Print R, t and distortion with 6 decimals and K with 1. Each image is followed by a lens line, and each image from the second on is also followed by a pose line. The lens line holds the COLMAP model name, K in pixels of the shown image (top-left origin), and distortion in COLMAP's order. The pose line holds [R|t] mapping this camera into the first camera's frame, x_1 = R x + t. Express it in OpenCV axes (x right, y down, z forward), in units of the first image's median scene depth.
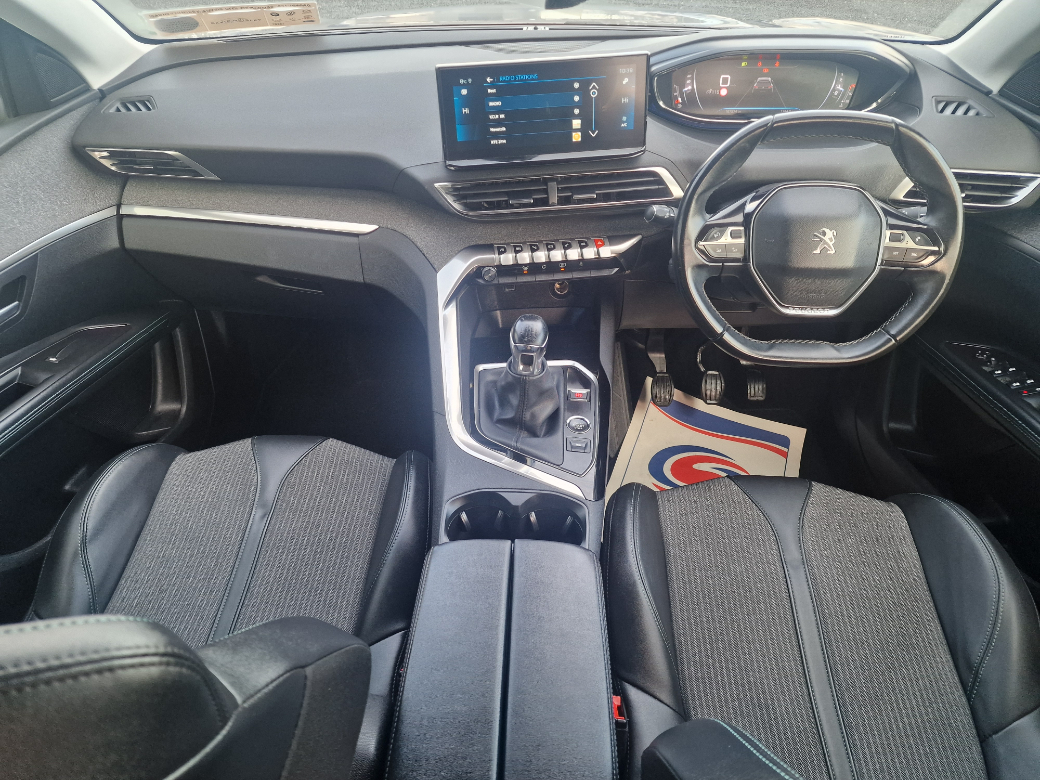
lens RADIAL K [[709.8, 0, 507.0], [0, 709.8, 389.0], [0, 0, 1]] dist [0.038003, -0.002683]
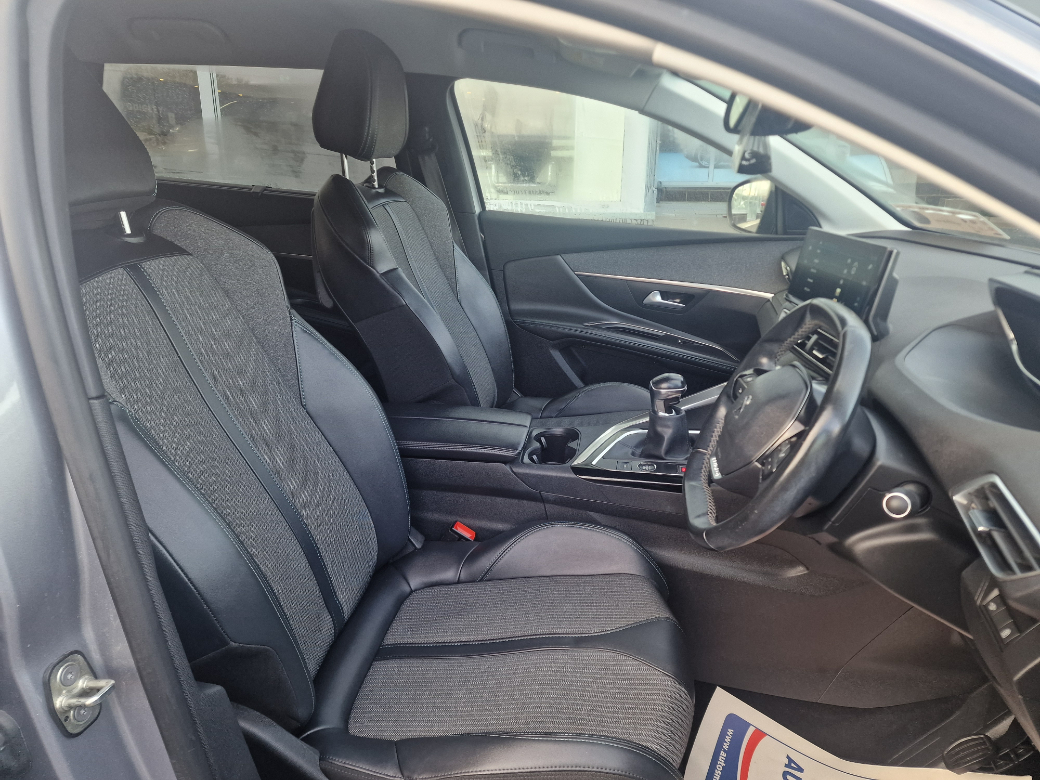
lens RADIAL K [[709.8, 0, 507.0], [0, 709.8, 389.0], [0, 0, 1]] dist [0.038003, -0.002683]
pose [[-0.123092, 0.340174, -0.932271, 1.241147], [-0.624946, 0.703177, 0.339095, -0.315735], [0.770903, 0.624359, 0.126035, 0.543937]]
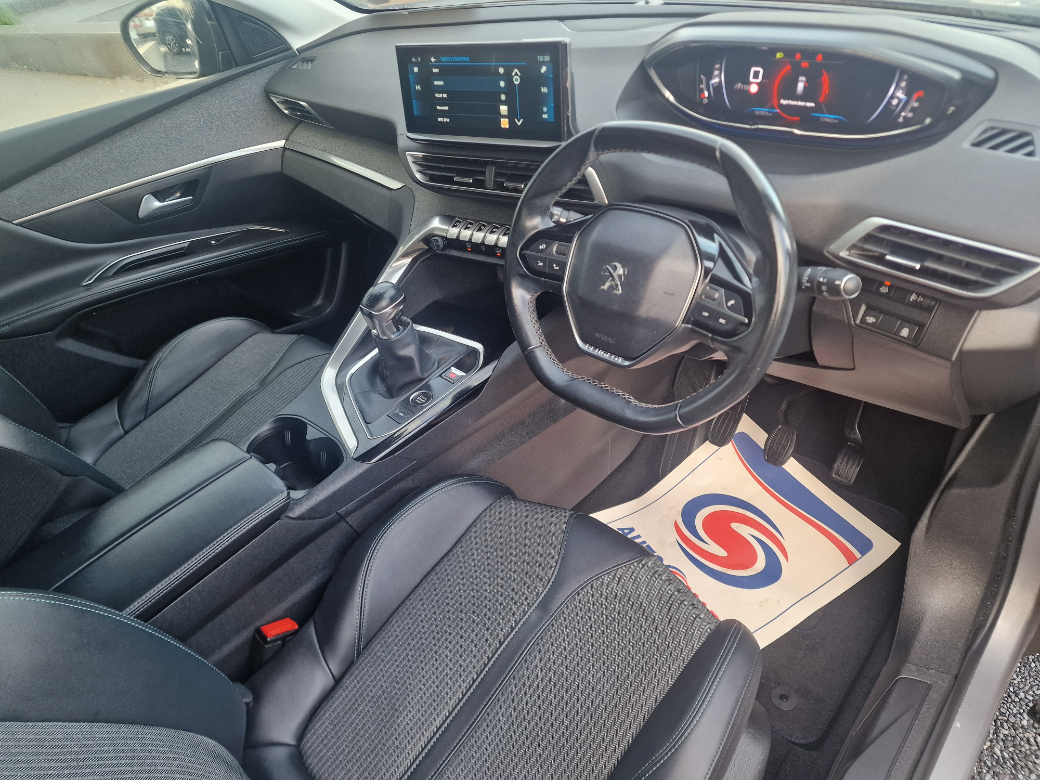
lens RADIAL K [[709.8, 0, 507.0], [0, 709.8, 389.0], [0, 0, 1]] dist [0.038003, -0.002683]
pose [[0.766491, 0.314305, -0.560092, 0.762992], [-0.282965, 0.948134, 0.144819, -0.147291], [0.576560, 0.047484, 0.815674, 0.211810]]
